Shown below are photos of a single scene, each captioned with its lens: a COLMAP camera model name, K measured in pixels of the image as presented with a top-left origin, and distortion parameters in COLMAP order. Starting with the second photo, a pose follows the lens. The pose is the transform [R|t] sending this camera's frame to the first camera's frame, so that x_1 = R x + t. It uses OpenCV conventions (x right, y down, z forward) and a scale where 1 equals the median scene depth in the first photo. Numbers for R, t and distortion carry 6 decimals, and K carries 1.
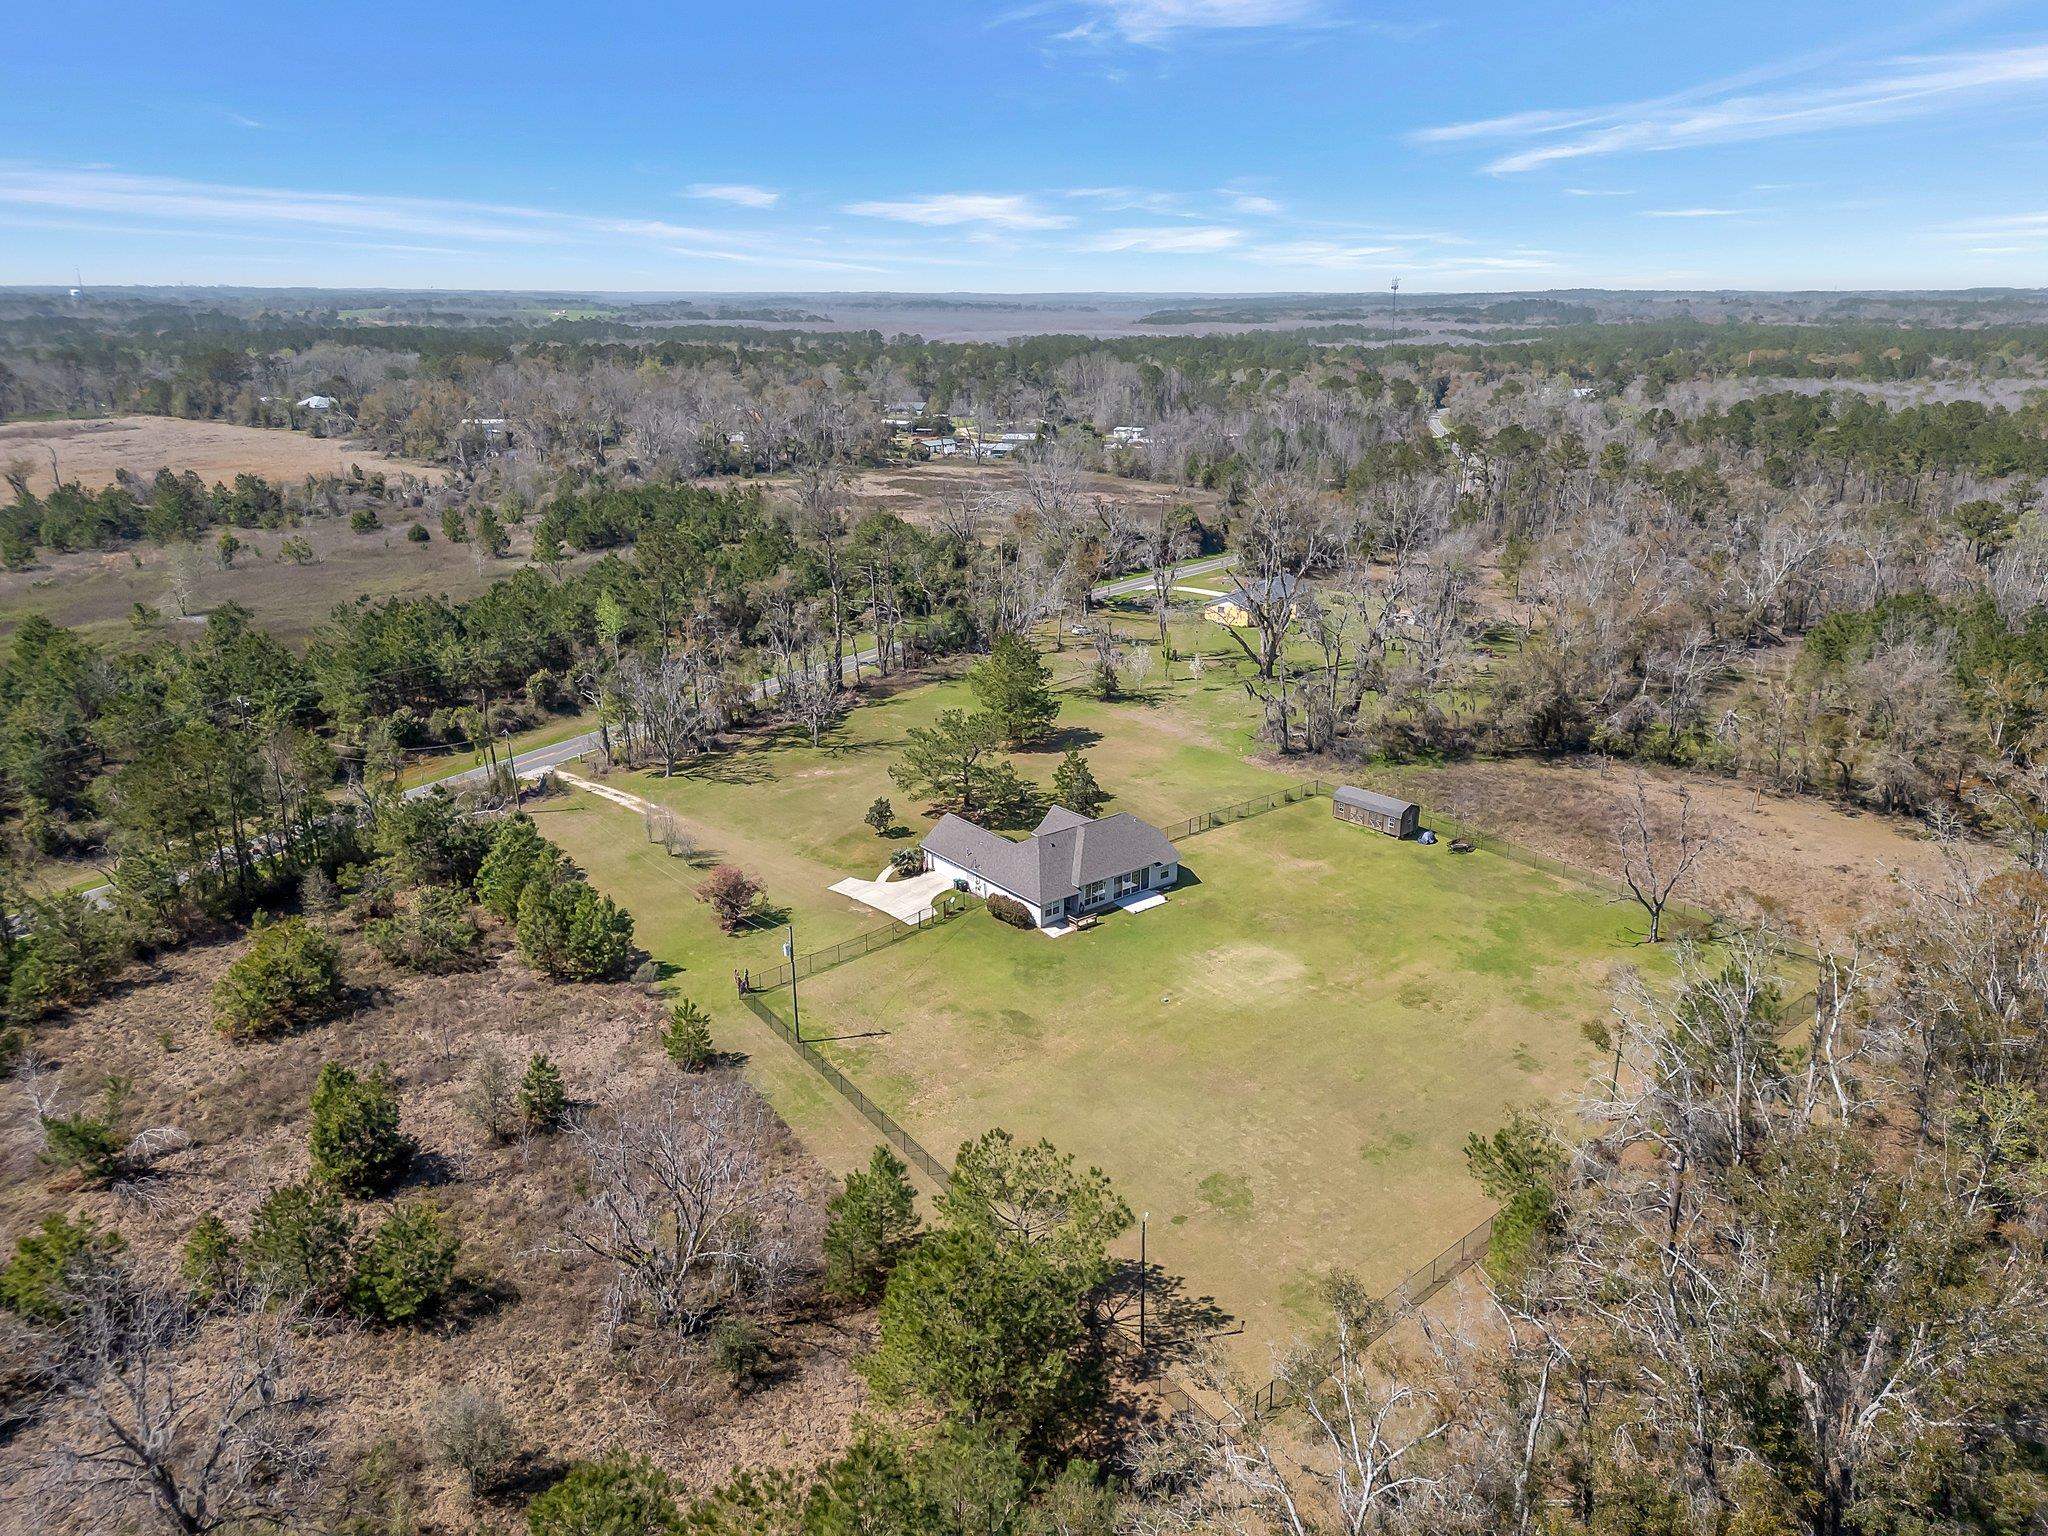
lens RADIAL K [[1430.4, 0, 1030.2], [0, 1430.4, 765.4], [0, 0, 1]] dist [0.041884, -0.030972]
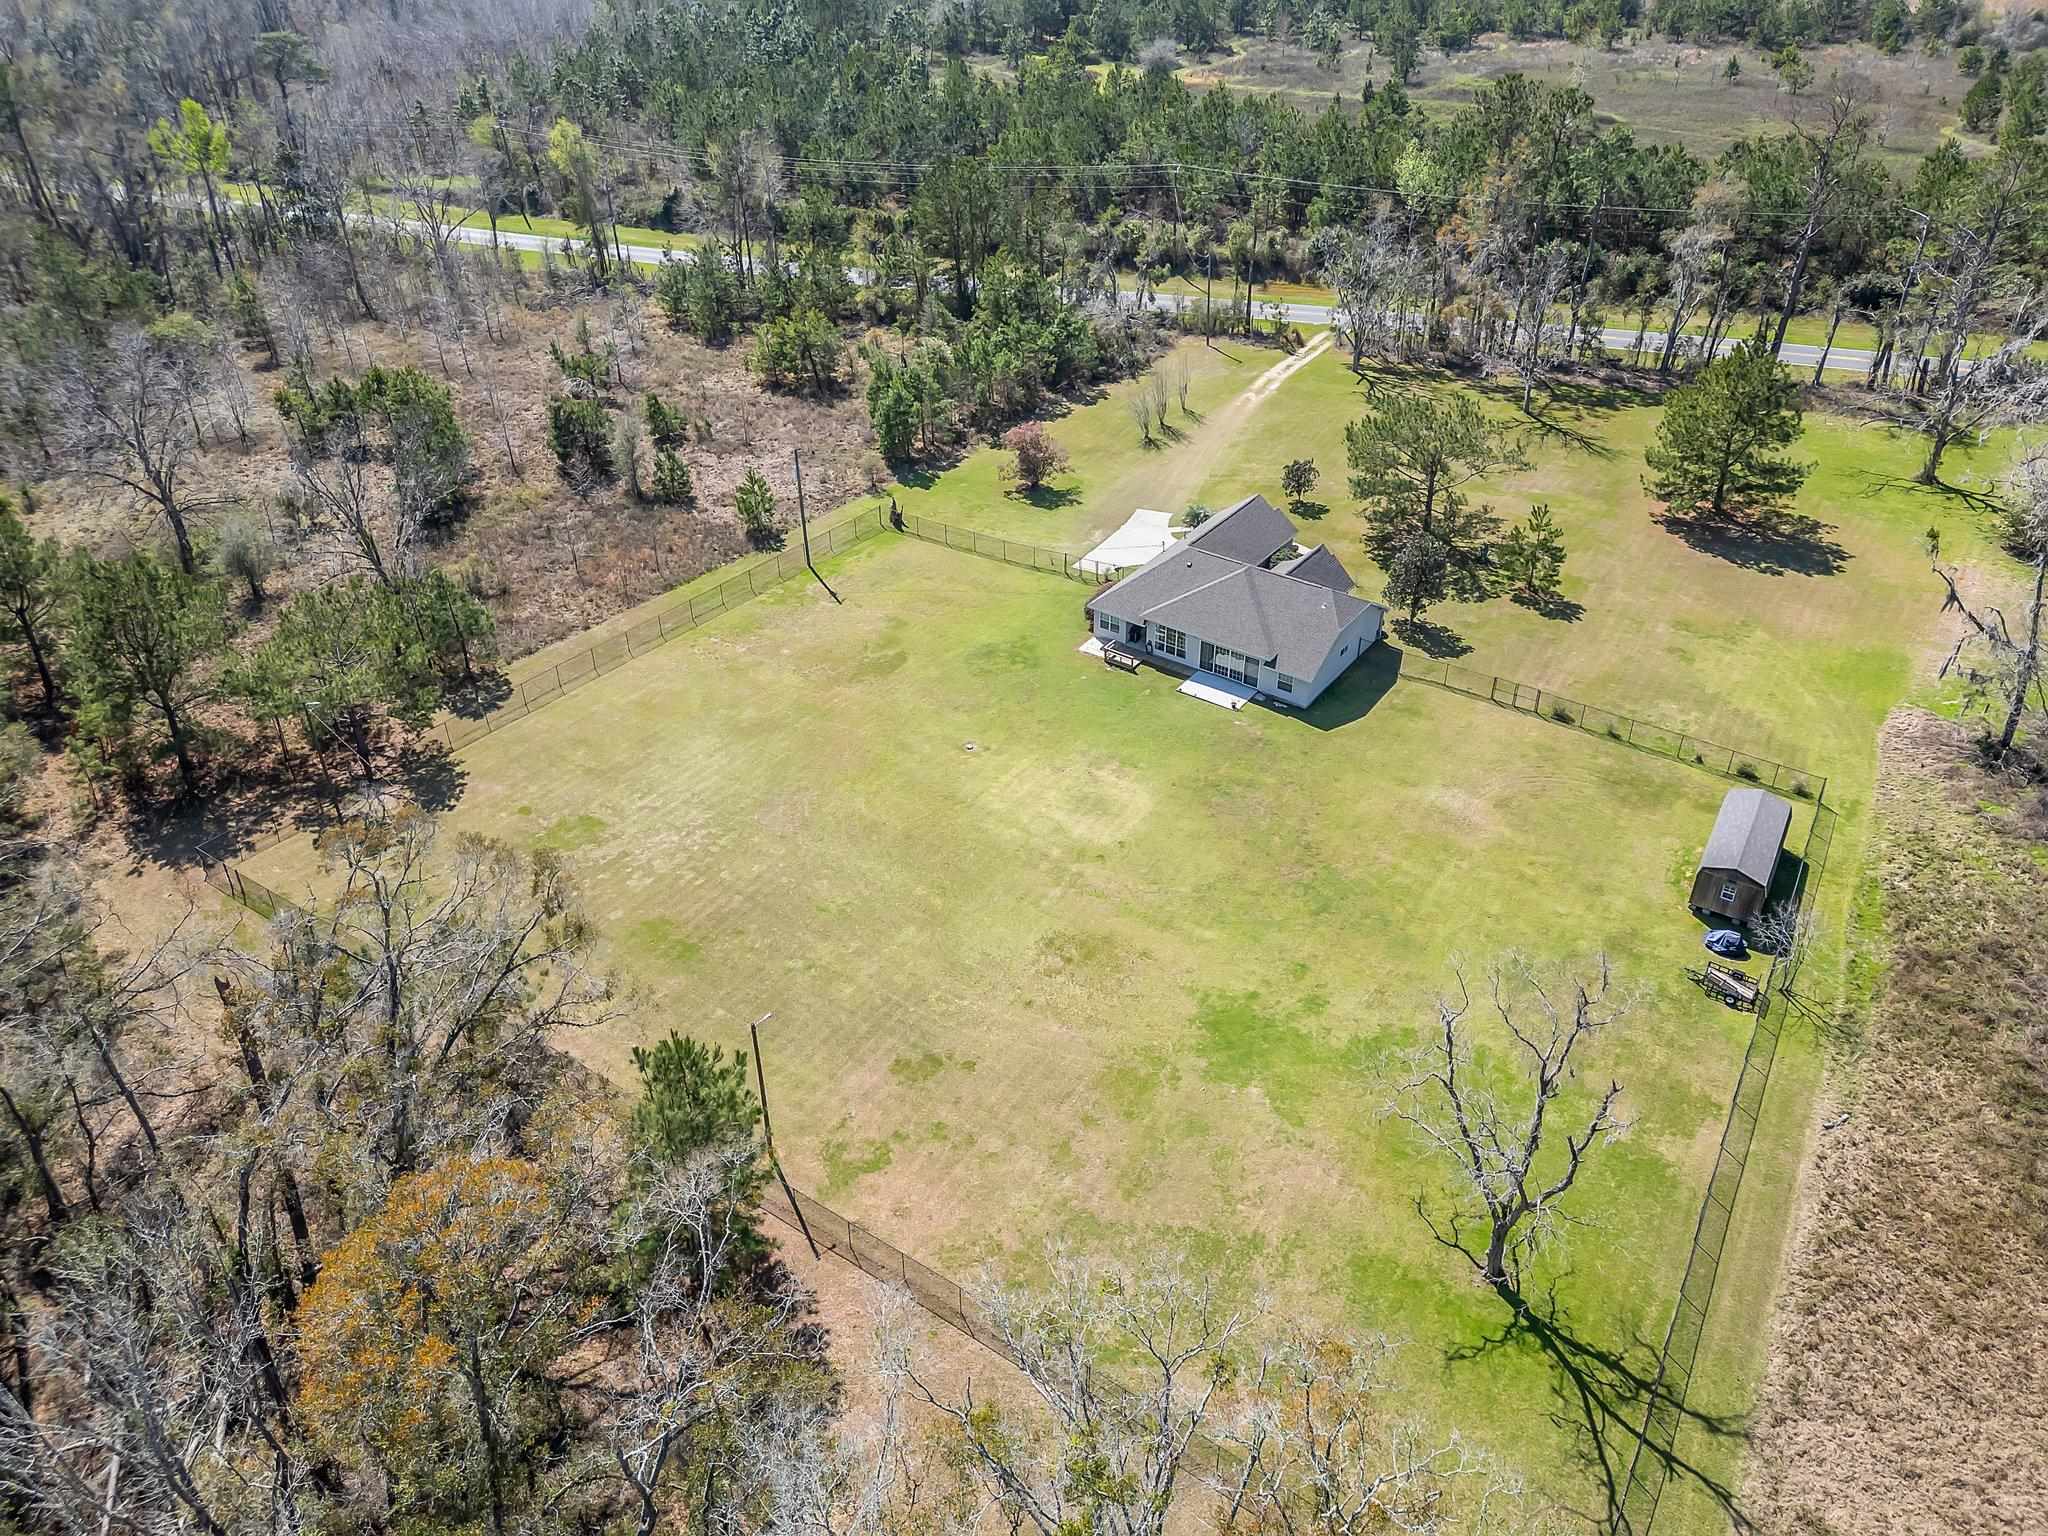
lens RADIAL K [[1447.7, 0, 1021.6], [0, 1447.7, 712.9], [0, 0, 1]] dist [0.085637, -0.111938]
pose [[0.260809, 0.530728, -0.806416, 0.665738], [-0.296690, 0.838965, 0.456194, -0.207596], [0.918669, 0.120276, 0.376271, 0.637669]]
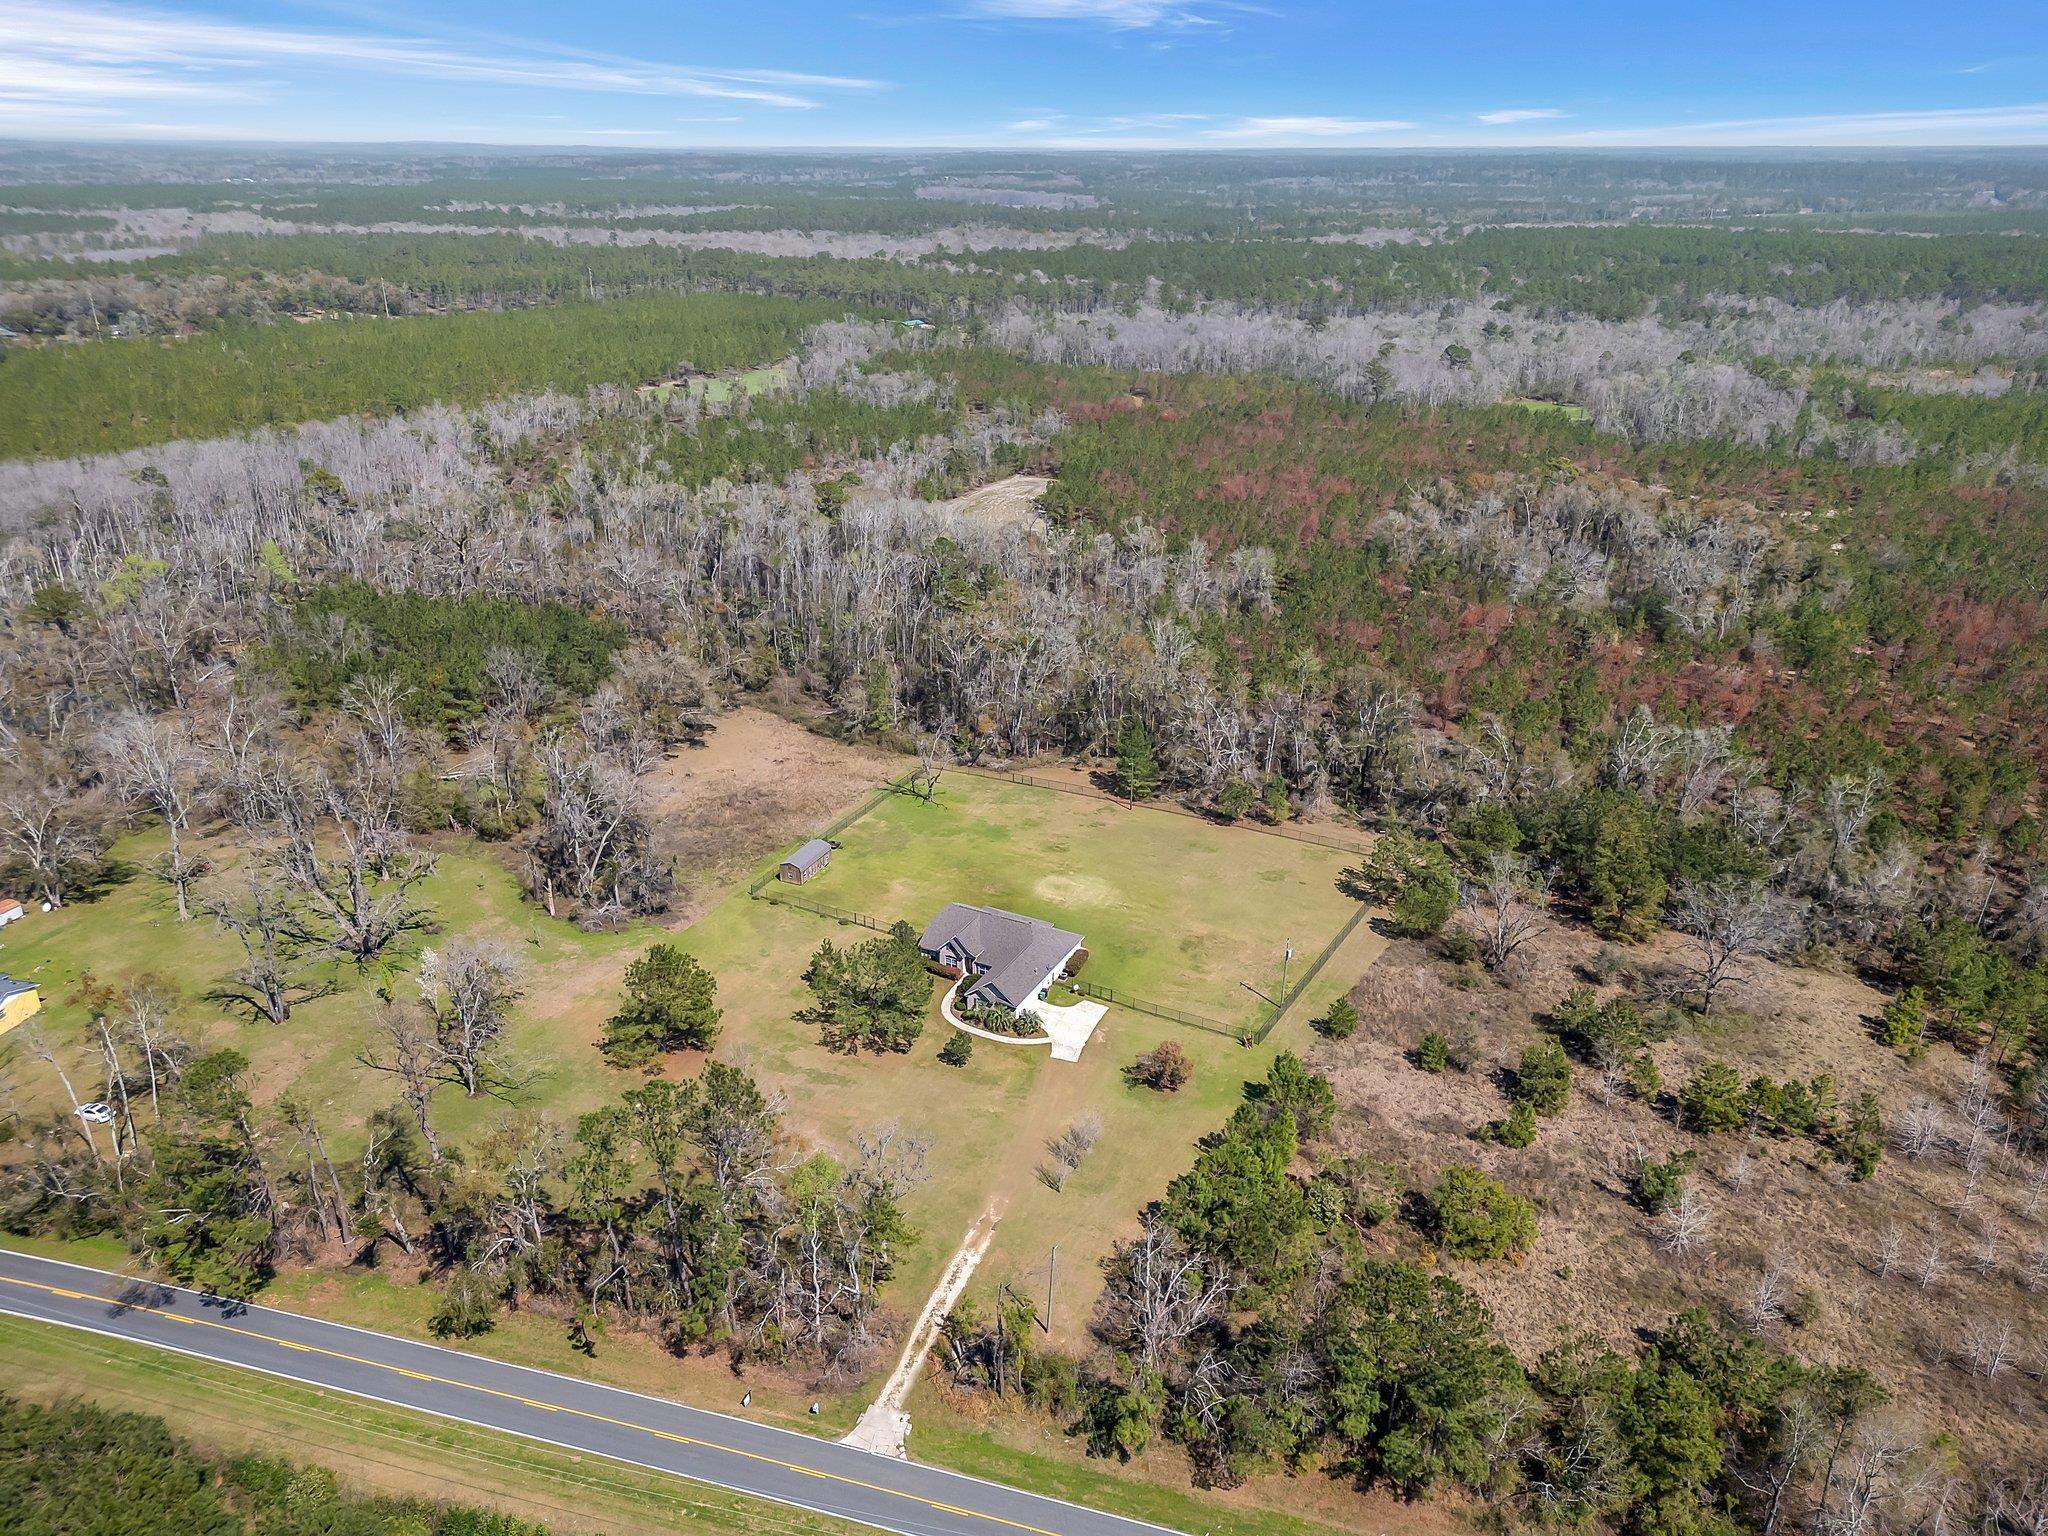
lens RADIAL K [[1430.4, 0, 1030.2], [0, 1430.4, 765.4], [0, 0, 1]] dist [0.041884, -0.030972]
pose [[-0.407588, -0.369819, 0.834929, -1.076664], [0.276607, 0.821367, 0.498844, -0.754518], [-0.870265, 0.434270, -0.232484, 1.261031]]
